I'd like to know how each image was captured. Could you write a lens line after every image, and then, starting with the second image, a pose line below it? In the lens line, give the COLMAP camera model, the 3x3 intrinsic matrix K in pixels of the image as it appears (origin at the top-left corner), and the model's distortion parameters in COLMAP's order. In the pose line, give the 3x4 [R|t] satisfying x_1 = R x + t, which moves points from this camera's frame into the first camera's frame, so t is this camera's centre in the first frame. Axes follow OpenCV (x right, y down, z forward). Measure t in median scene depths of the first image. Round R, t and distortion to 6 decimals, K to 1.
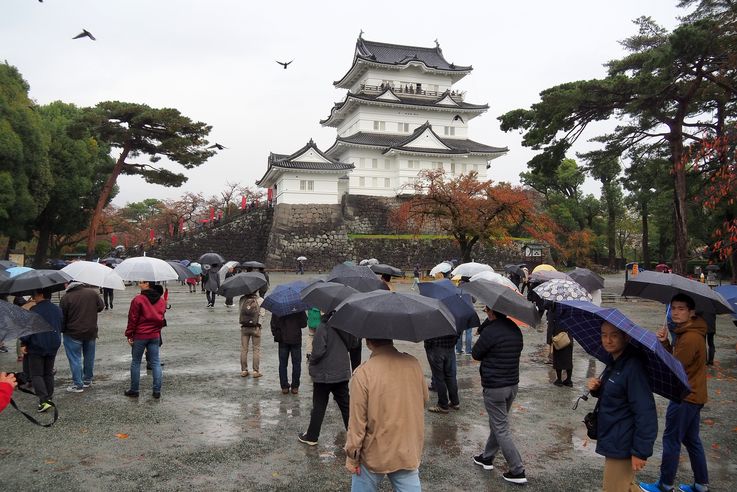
lens RADIAL K [[608.2, 0, 365.5], [0, 608.2, 256.7], [0, 0, 1]] dist [-0.031716, 0.061559]
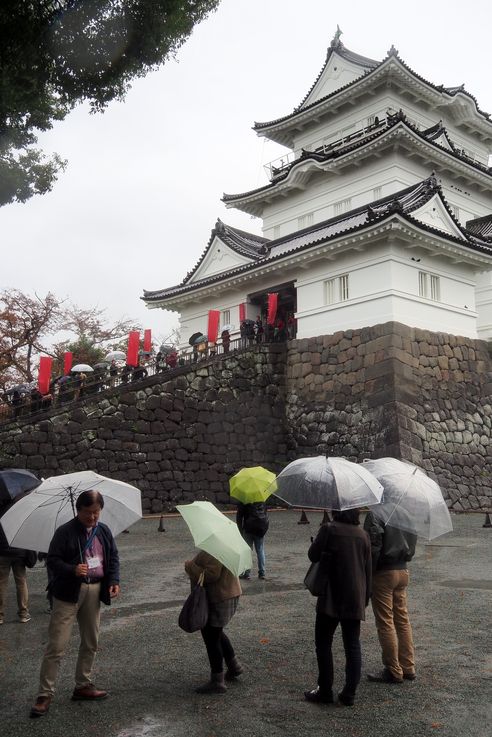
lens RADIAL K [[754.0, 0, 242.8], [0, 754.0, 360.1], [0, 0, 1]] dist [0.004343, 0.000000]
pose [[0.910505, 0.065724, 0.408241, -0.352438], [0.002511, 0.986390, -0.164402, 0.007365], [-0.413490, 0.150714, 0.897948, 0.554104]]
